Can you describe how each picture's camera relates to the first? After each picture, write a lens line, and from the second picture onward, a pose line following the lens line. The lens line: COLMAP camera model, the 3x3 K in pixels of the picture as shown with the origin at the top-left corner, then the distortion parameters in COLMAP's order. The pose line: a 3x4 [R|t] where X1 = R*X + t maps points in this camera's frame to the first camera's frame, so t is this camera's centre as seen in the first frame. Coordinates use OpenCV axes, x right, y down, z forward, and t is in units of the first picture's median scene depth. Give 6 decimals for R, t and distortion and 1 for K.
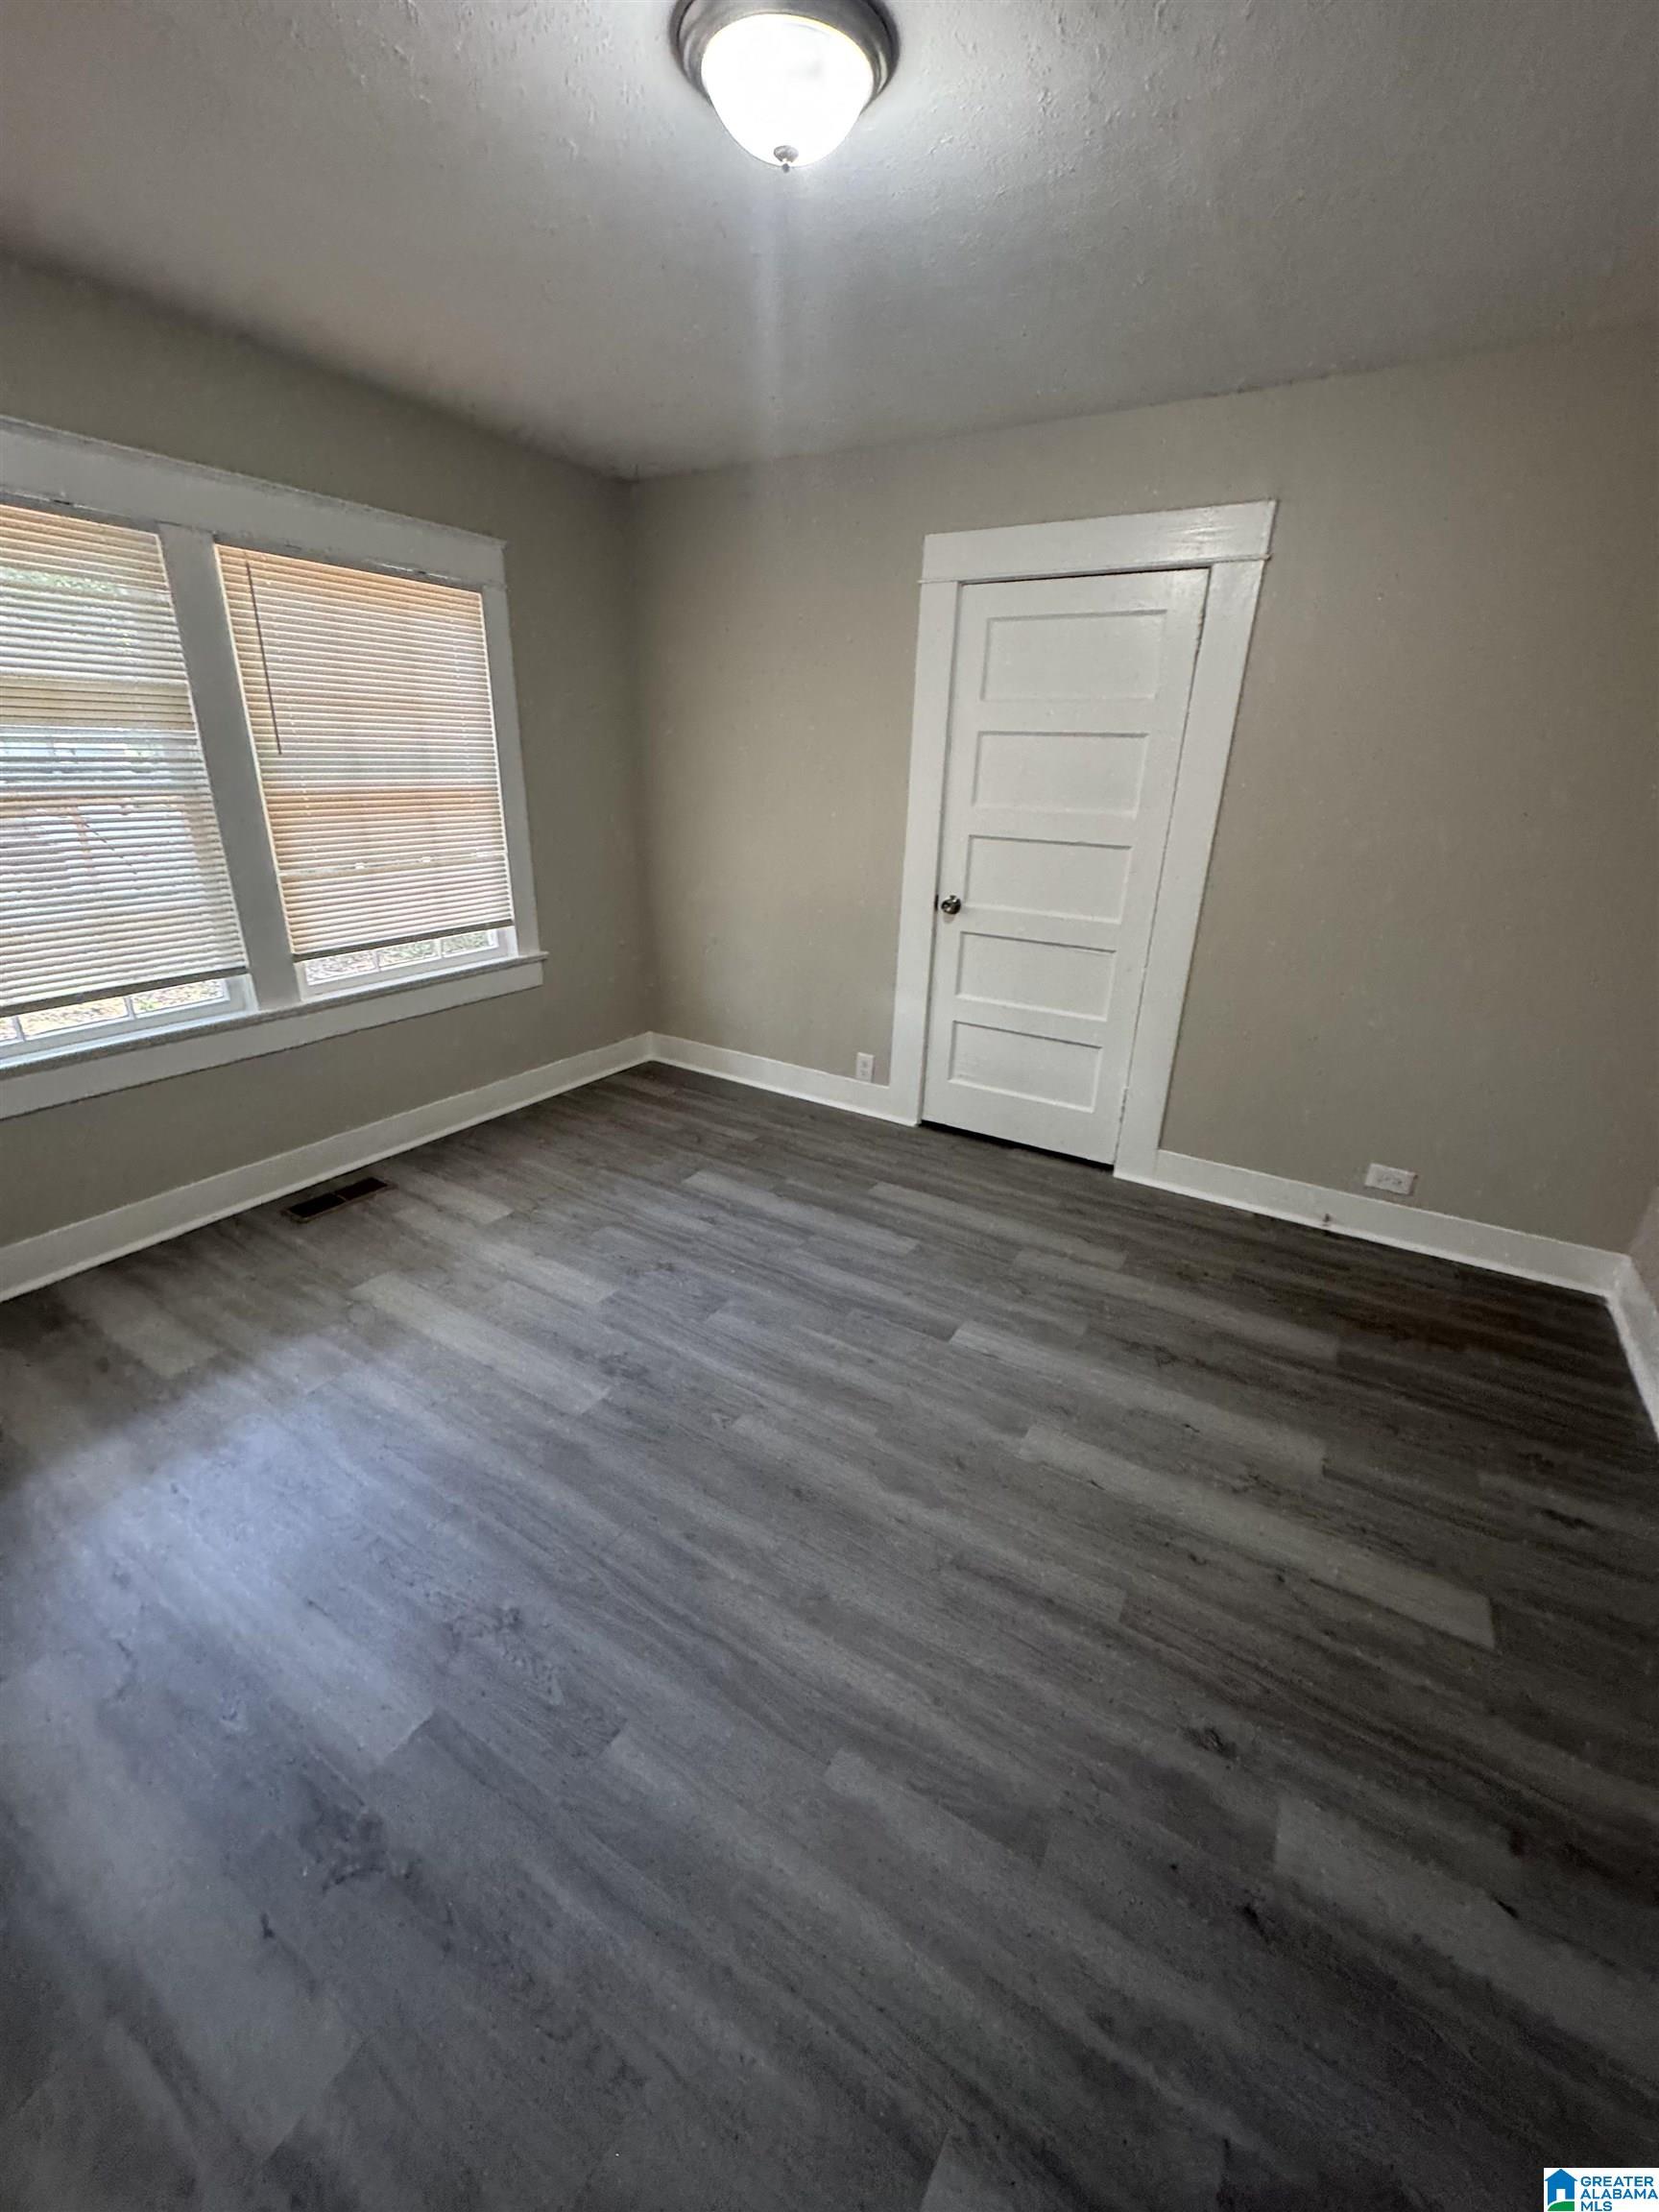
lens RADIAL K [[887.2, 0, 818.0], [0, 887.2, 1109.4], [0, 0, 1]] dist [-0.002821, 0.000778]
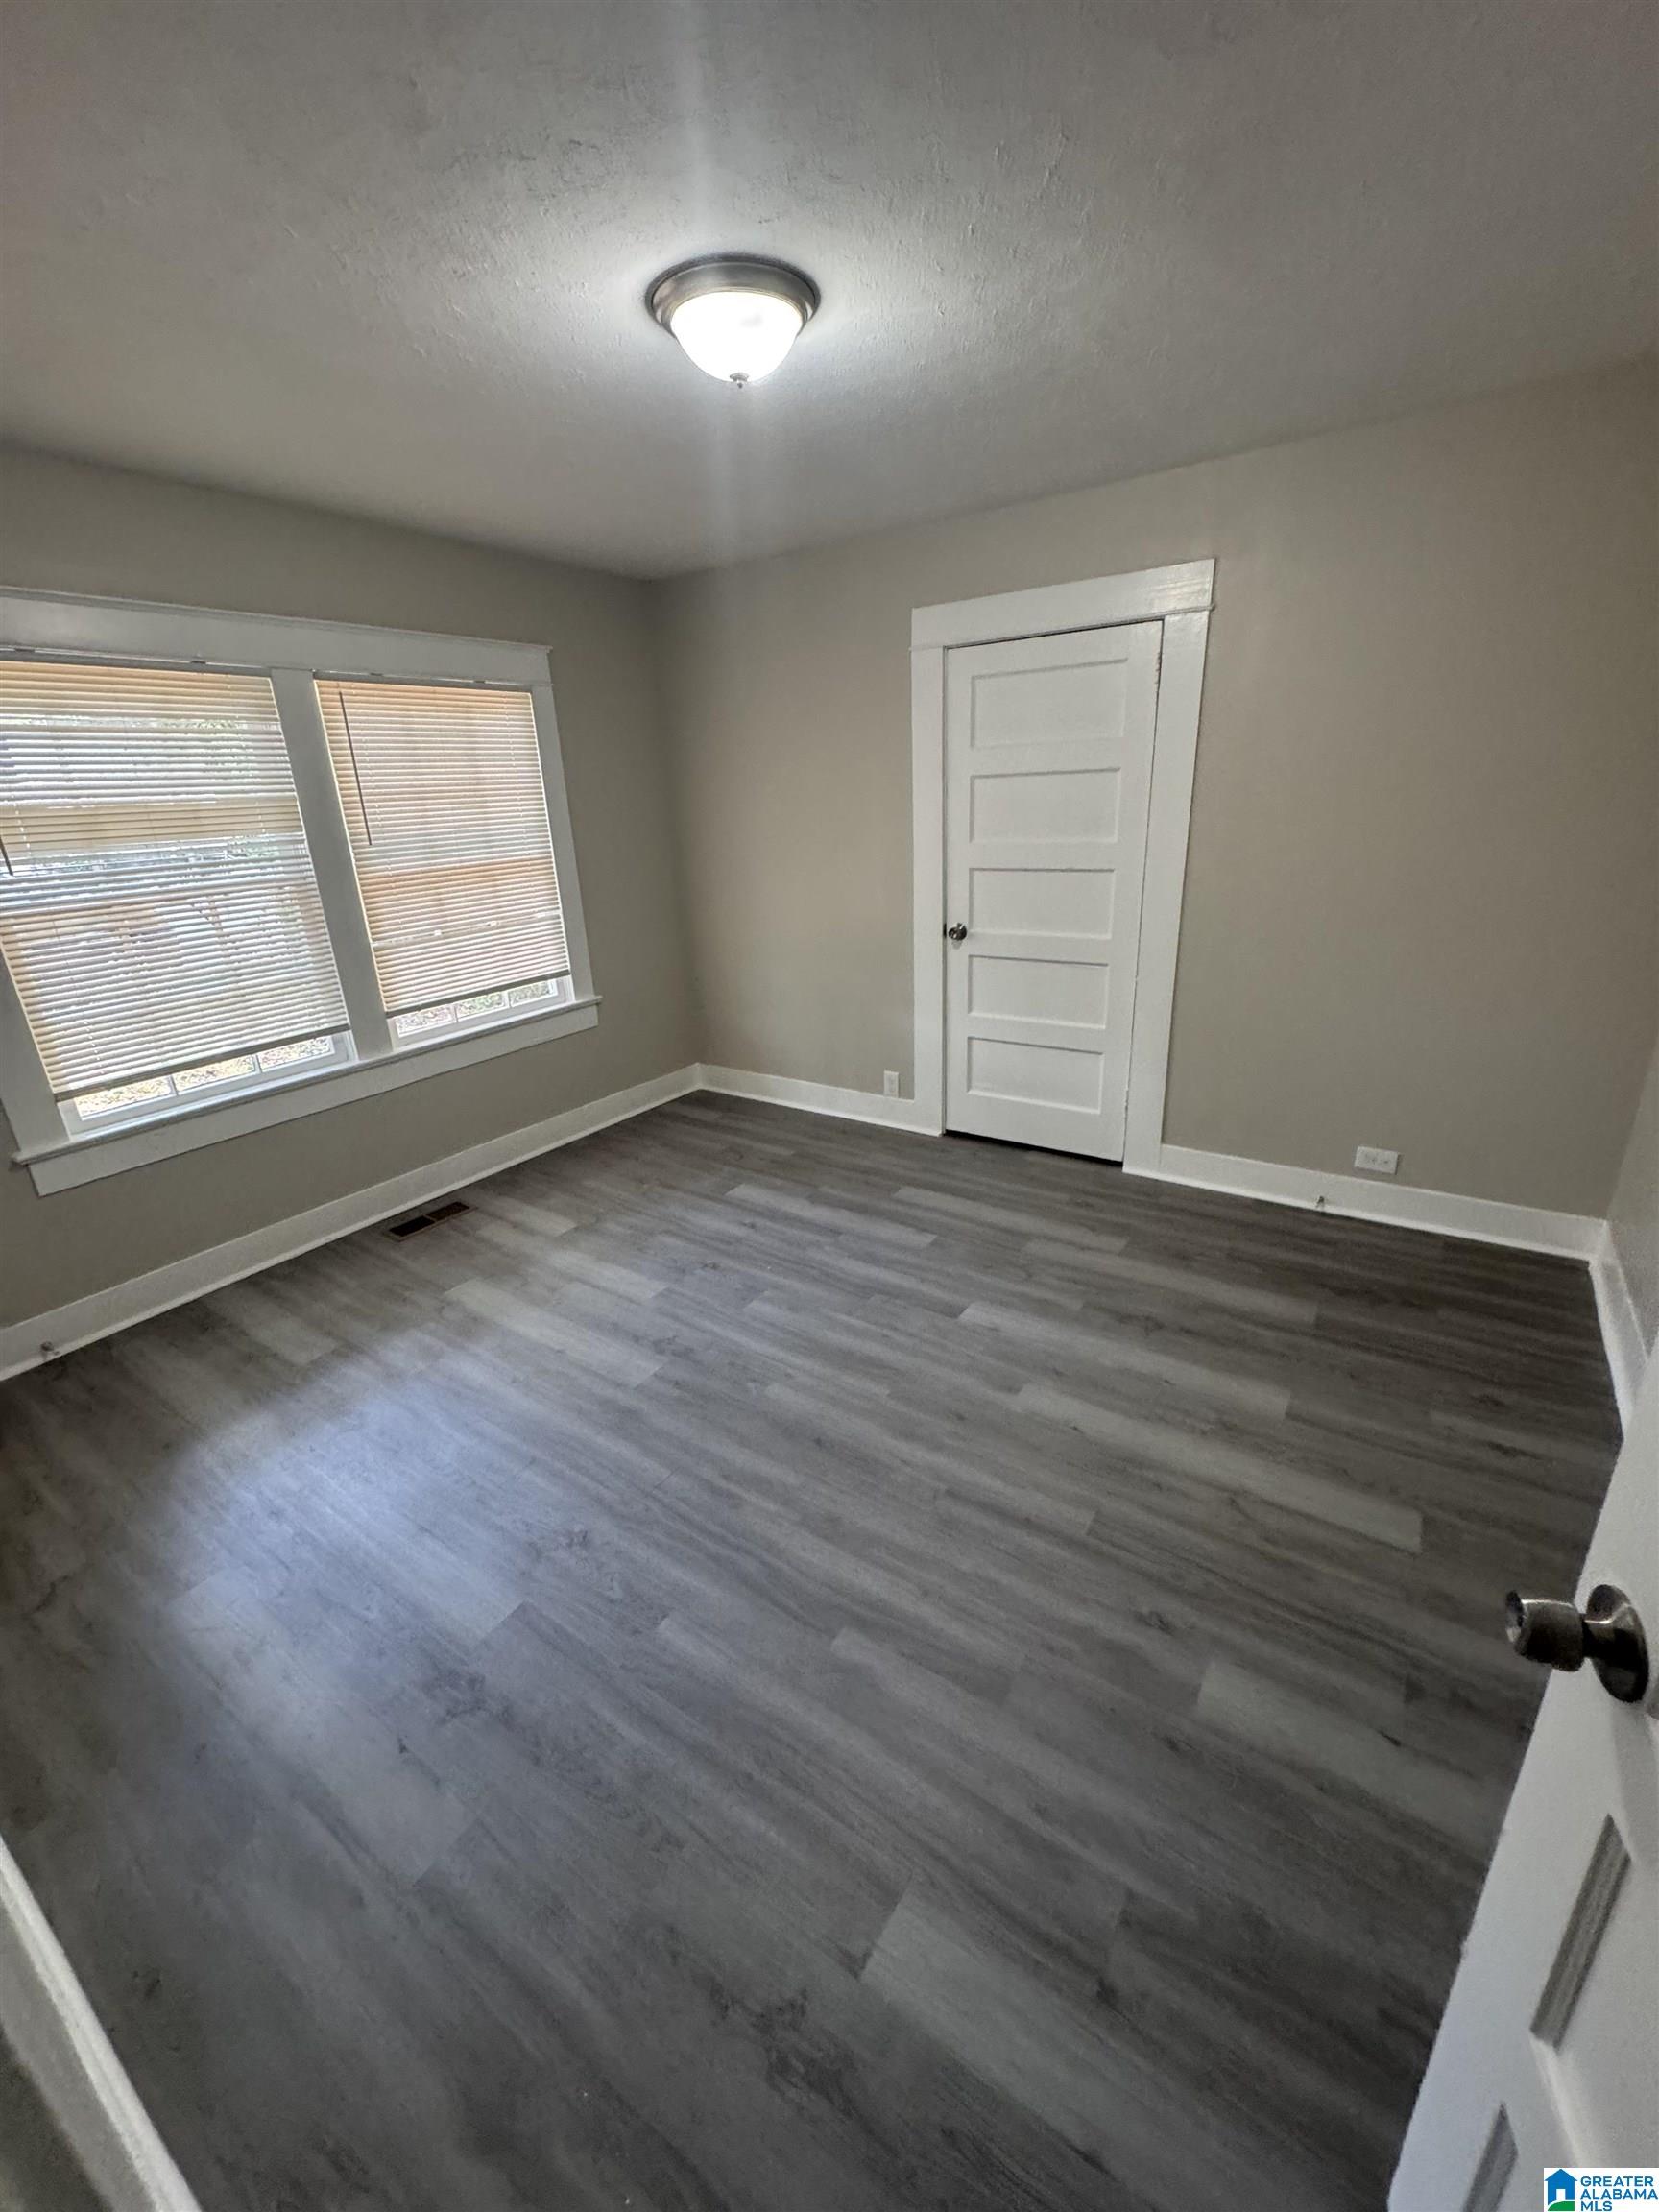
lens RADIAL K [[887.2, 0, 824.1], [0, 887.2, 1109.7], [0, 0, 1]] dist [-0.002821, 0.000778]
pose [[0.996331, -0.051378, -0.068453, 0.080937], [0.049253, 0.998261, -0.032375, 0.028298], [0.069998, 0.028884, 0.997129, -0.169732]]
